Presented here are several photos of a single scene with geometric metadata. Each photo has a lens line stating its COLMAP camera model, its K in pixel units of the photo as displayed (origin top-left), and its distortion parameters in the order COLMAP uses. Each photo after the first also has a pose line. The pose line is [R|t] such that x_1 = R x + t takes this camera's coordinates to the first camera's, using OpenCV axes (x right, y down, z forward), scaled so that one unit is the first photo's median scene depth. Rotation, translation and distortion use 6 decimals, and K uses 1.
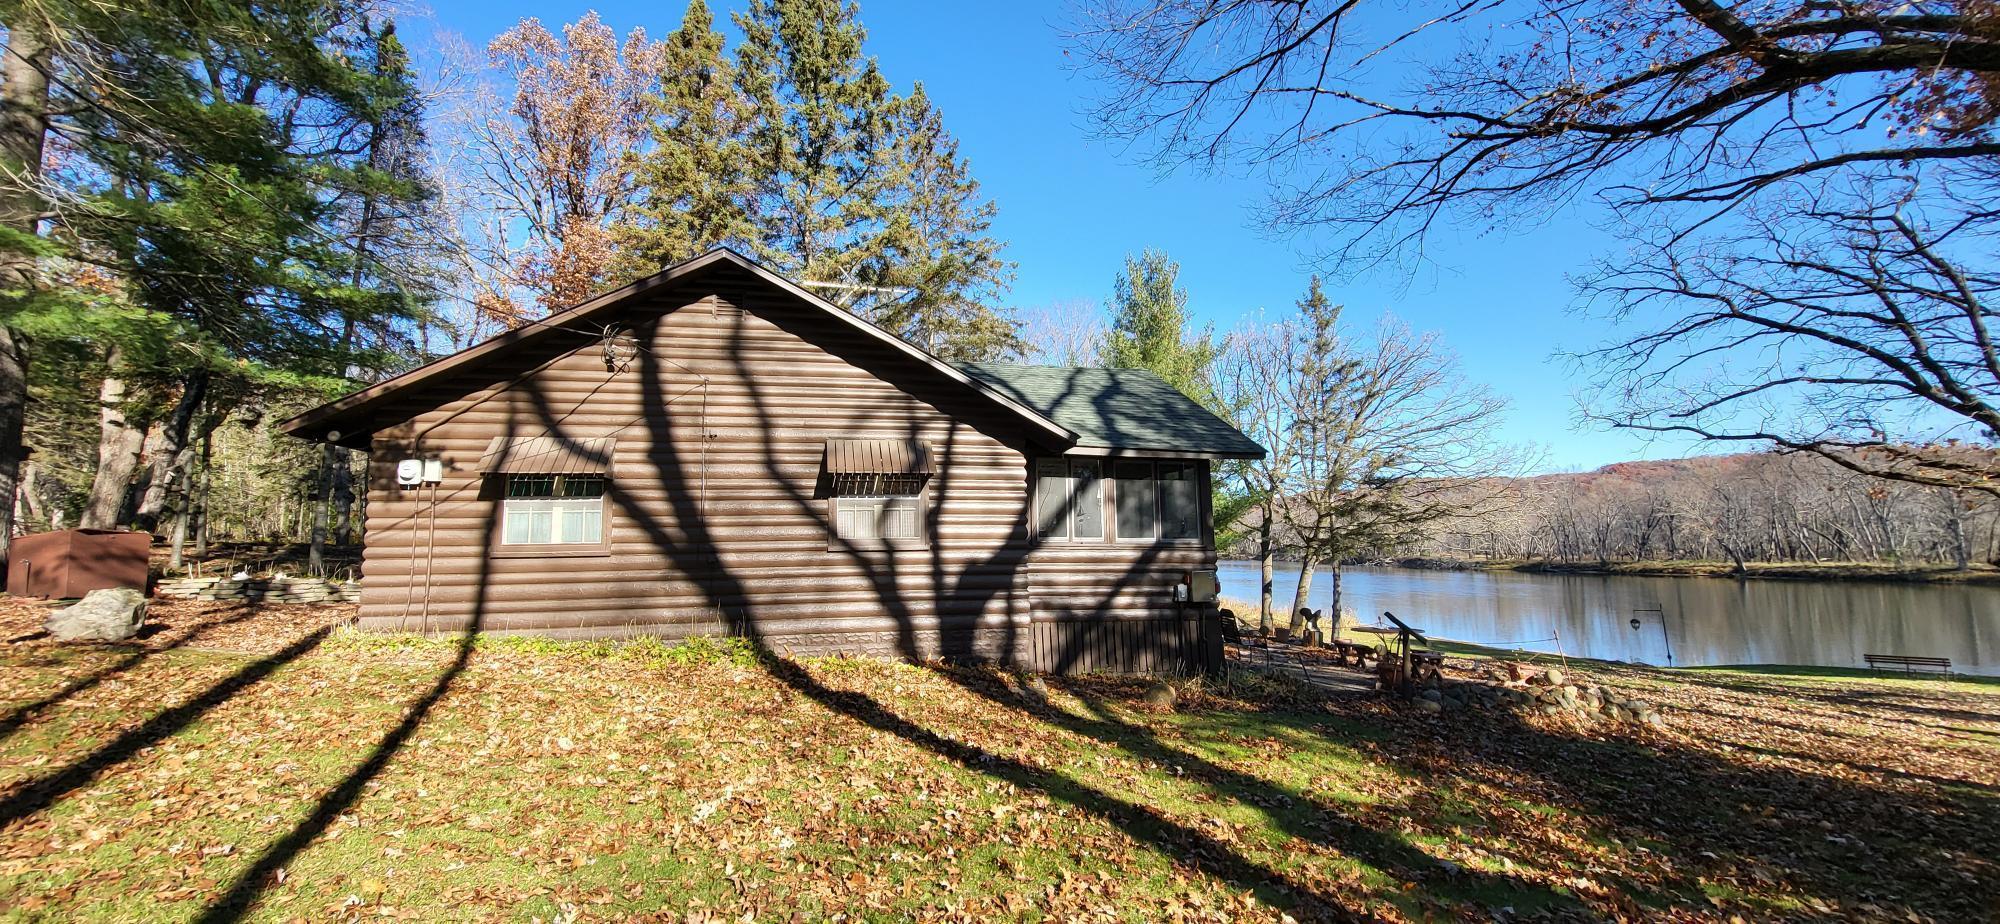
lens RADIAL K [[810.9, 0, 957.4], [0, 810.9, 432.0], [0, 0, 1]] dist [0.001264, 0.000186]
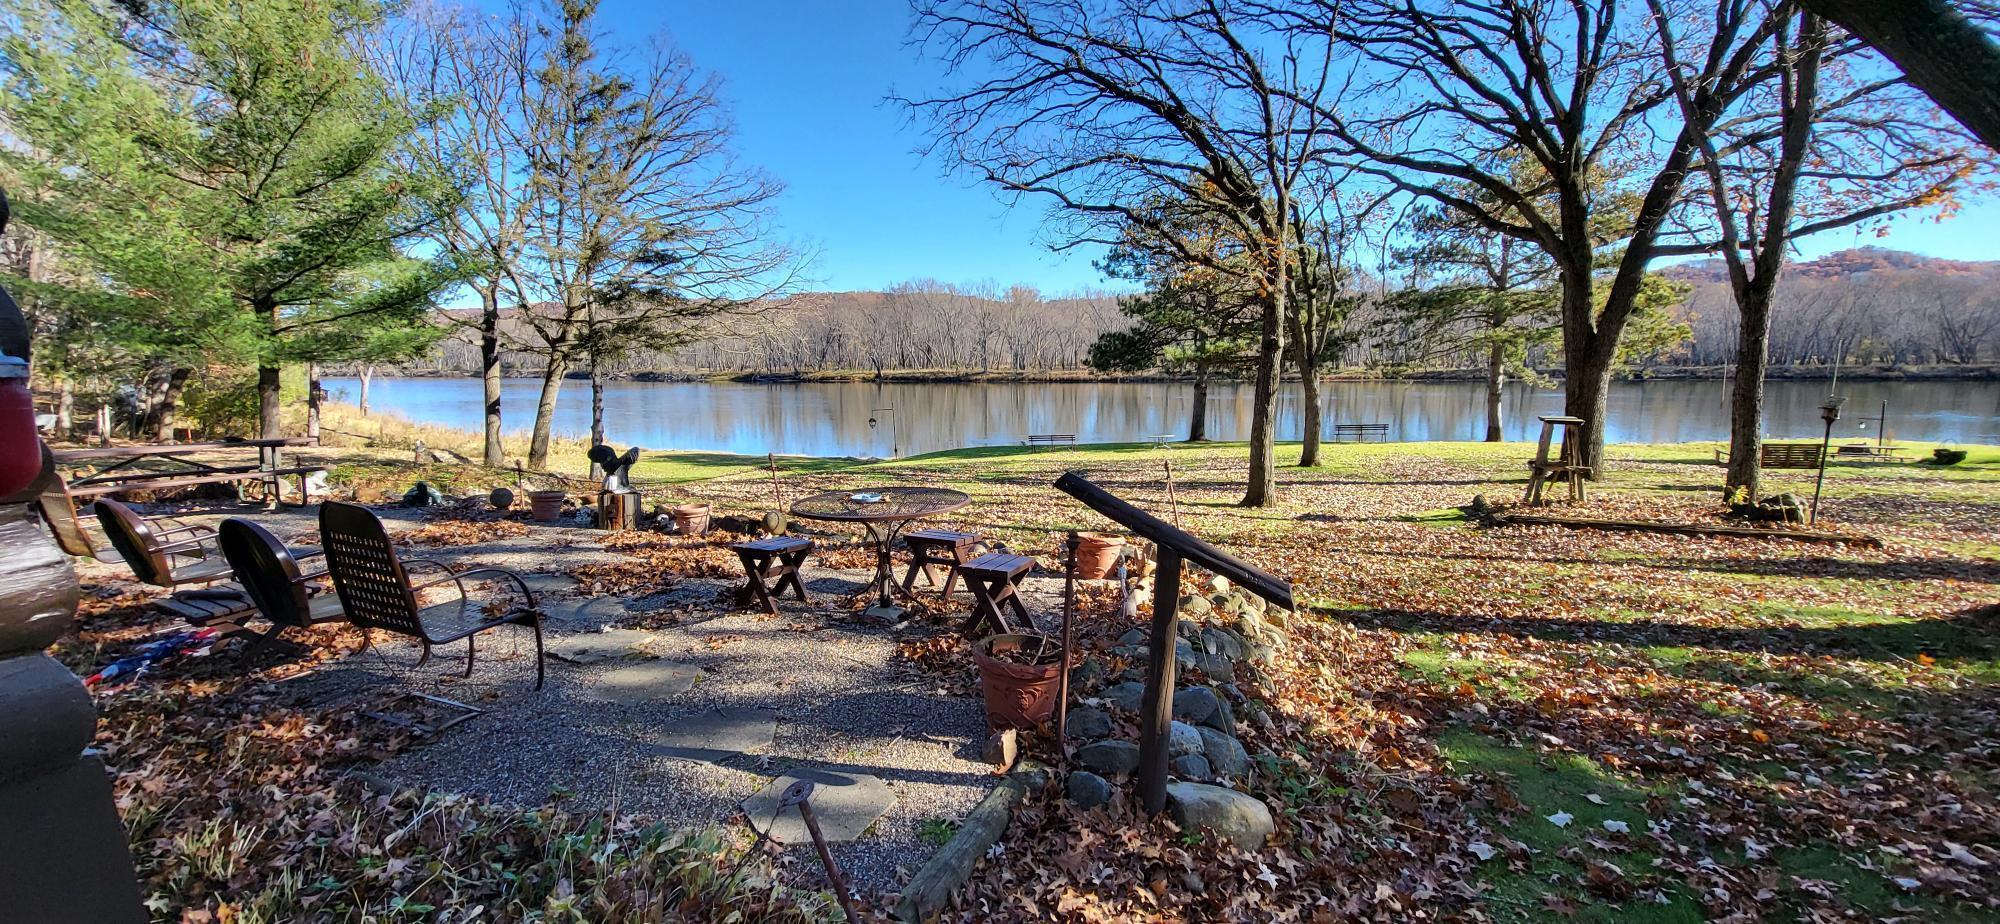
lens RADIAL K [[801.3, 0, 1000.0], [0, 801.3, 462.0], [0, 0, 1]] dist [0.000279, 0.005244]
pose [[0.600086, -0.107896, 0.792625, 0.084152], [-0.102071, 0.972434, 0.209649, 0.045271], [-0.793396, -0.206712, 0.572532, 0.232465]]
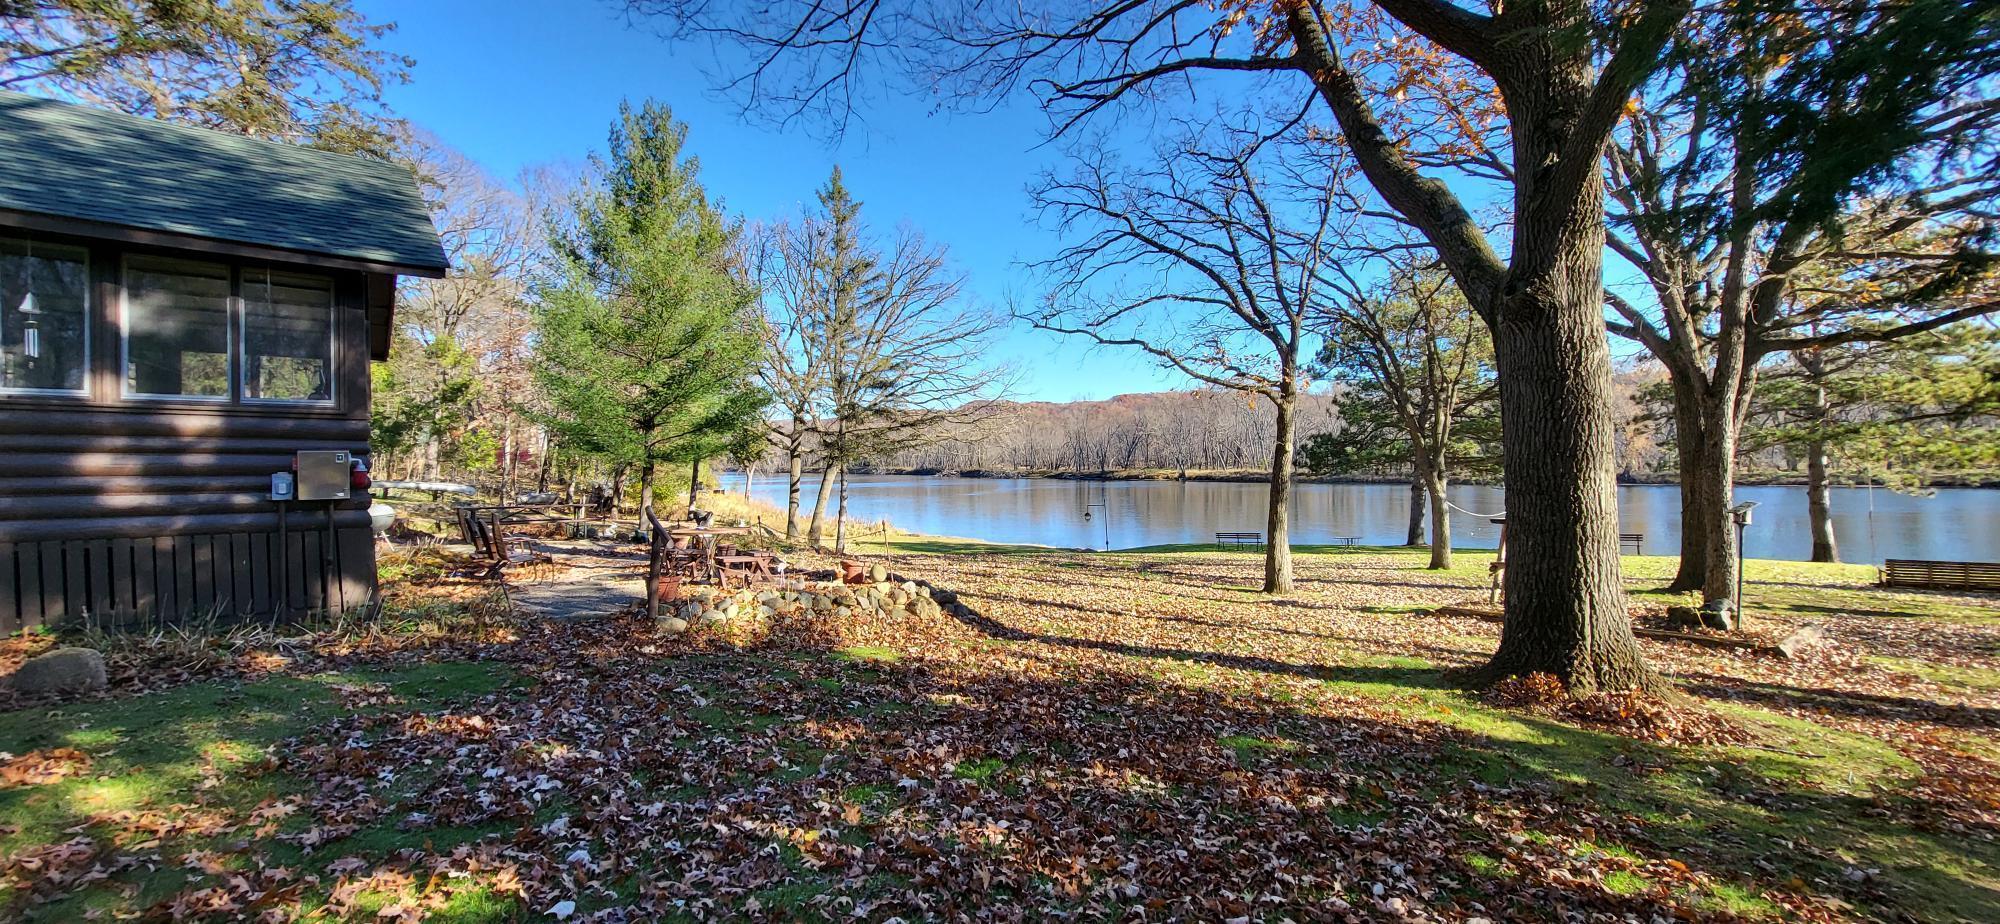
lens RADIAL K [[801.3, 0, 1000.0], [0, 801.3, 462.0], [0, 0, 1]] dist [0.000279, 0.005244]
pose [[0.863635, -0.008712, 0.504042, 0.117467], [-0.061632, 0.990526, 0.122721, 0.019927], [-0.500335, -0.137052, 0.854916, 0.053488]]
